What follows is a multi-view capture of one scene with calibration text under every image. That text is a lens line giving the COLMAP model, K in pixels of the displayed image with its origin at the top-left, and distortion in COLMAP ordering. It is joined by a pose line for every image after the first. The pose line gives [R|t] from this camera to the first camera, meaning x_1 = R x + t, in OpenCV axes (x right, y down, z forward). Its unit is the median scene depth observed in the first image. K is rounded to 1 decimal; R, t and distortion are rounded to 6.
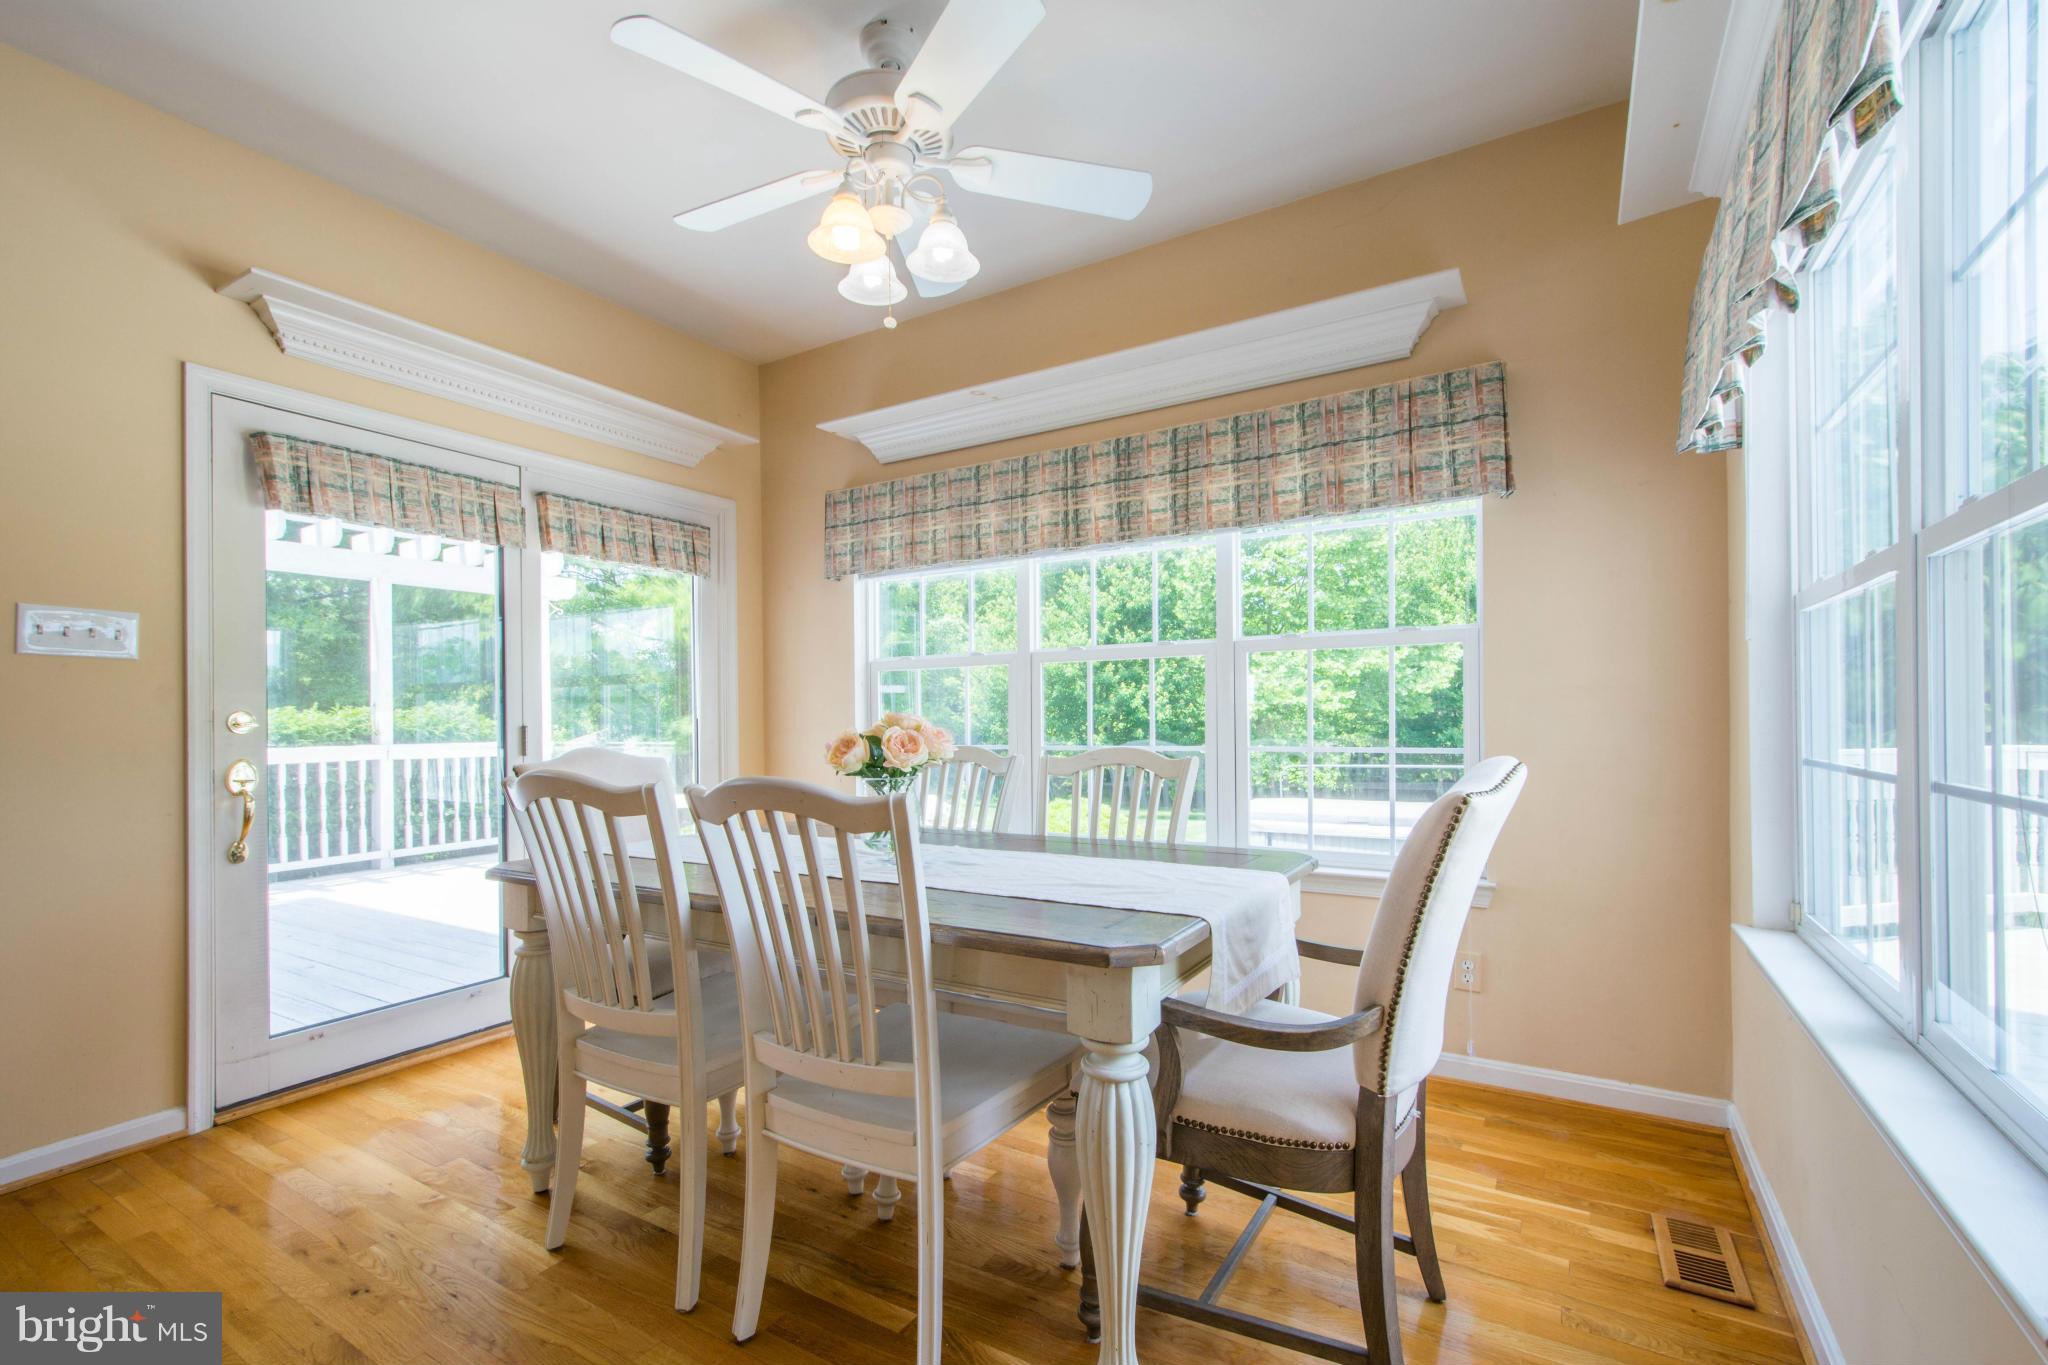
lens RADIAL K [[906.0, 0, 1017.2], [0, 906.0, 700.9], [0, 0, 1]] dist [0.004367, -0.001403]
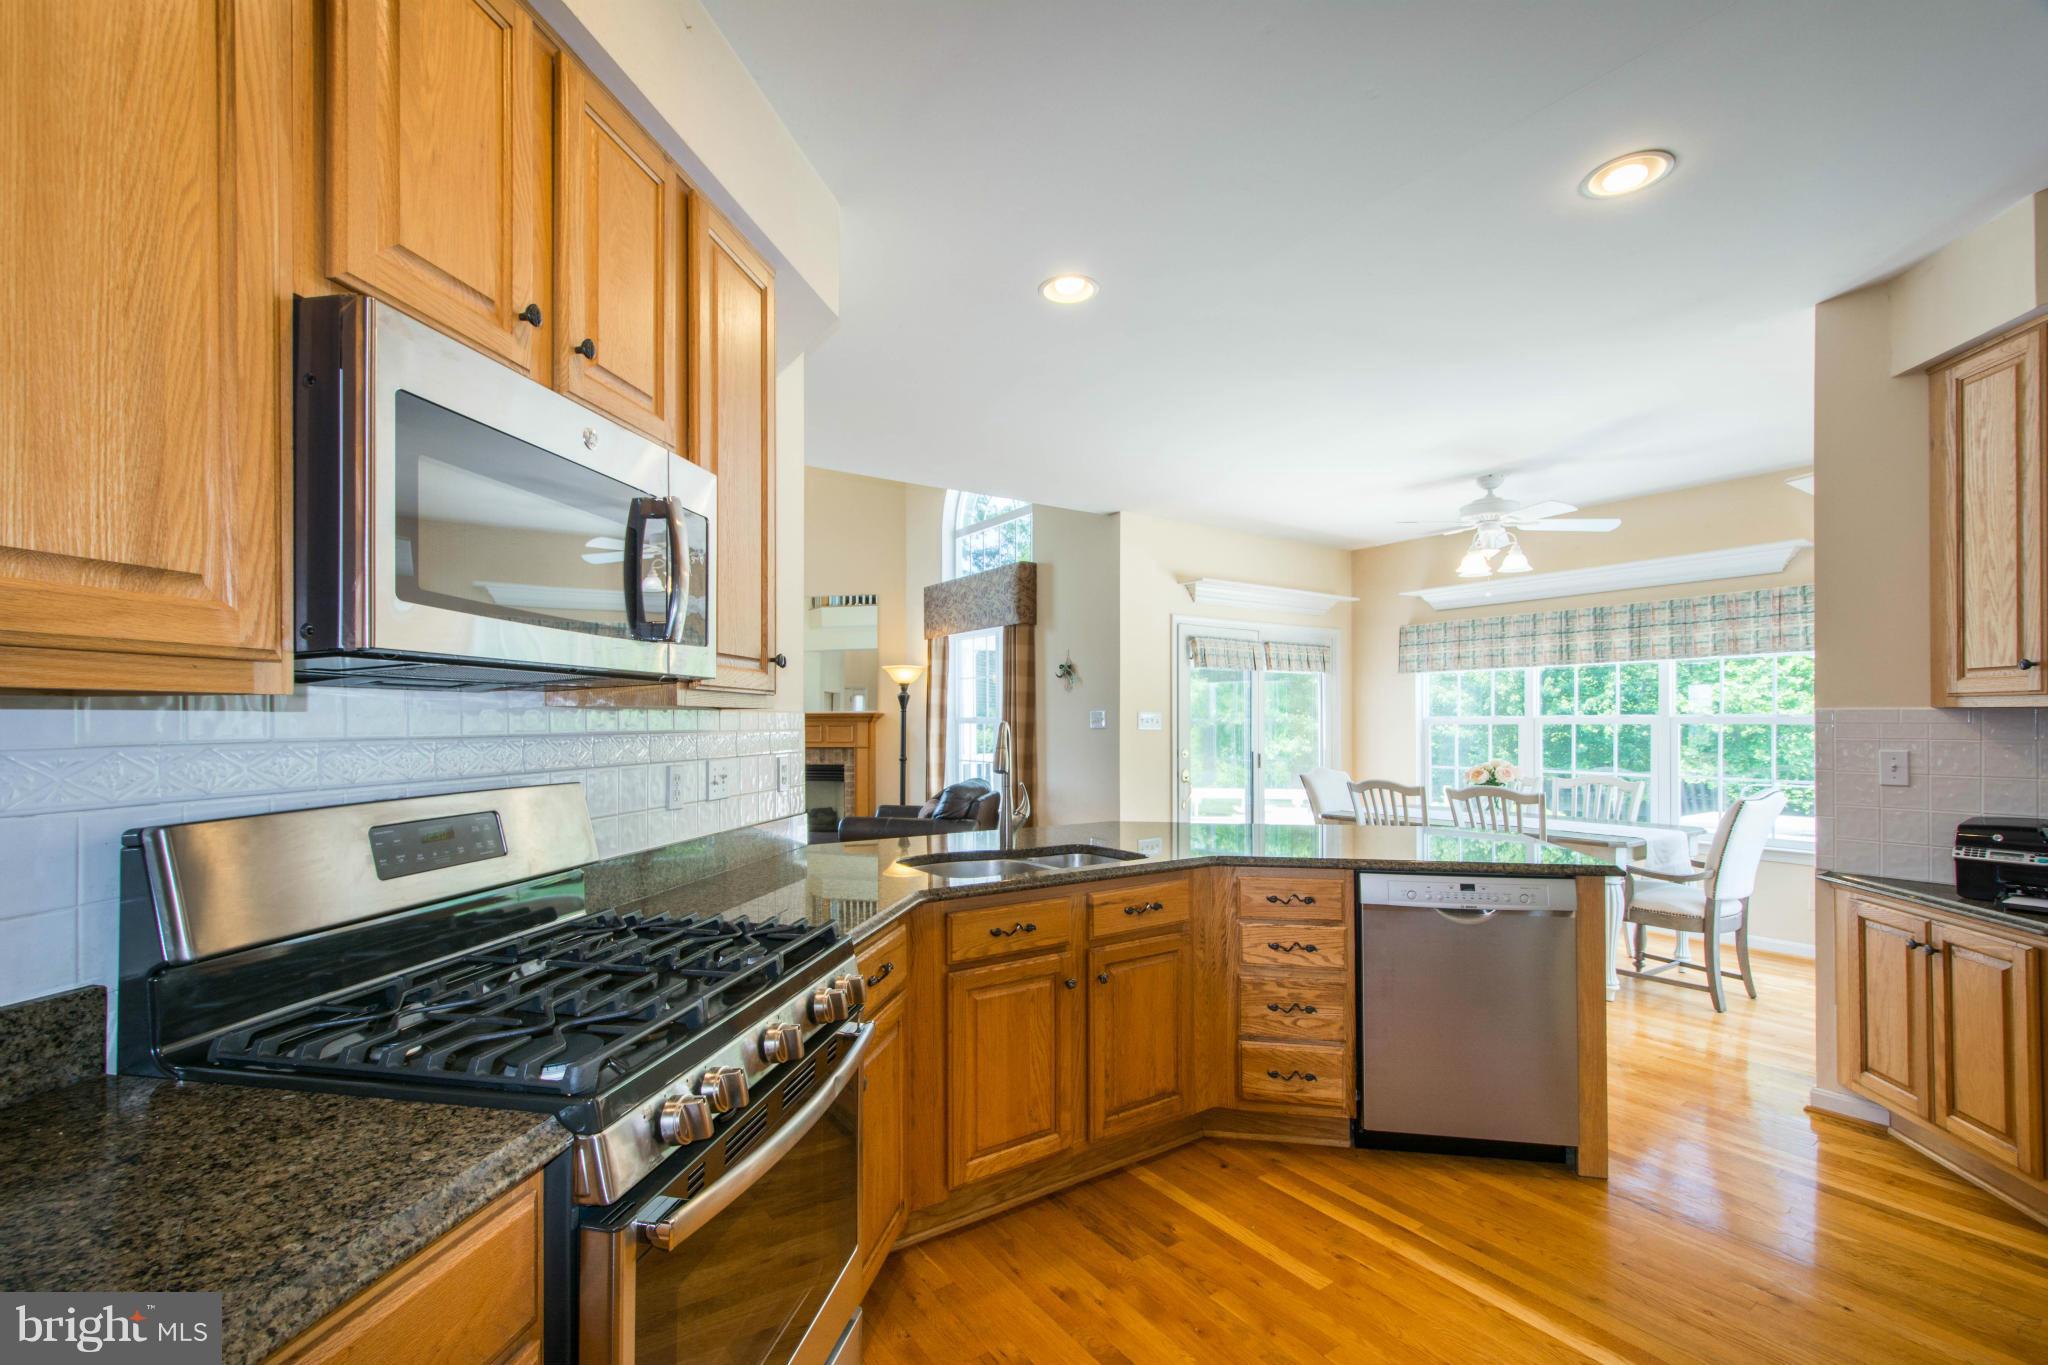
lens RADIAL K [[906.0, 0, 1007.8], [0, 906.0, 712.5], [0, 0, 1]] dist [0.004367, -0.001403]
pose [[0.911249, 0.004648, -0.411830, -0.252004], [0.000195, 0.999931, 0.011718, -0.110953], [0.411856, -0.010758, 0.911185, -1.373143]]
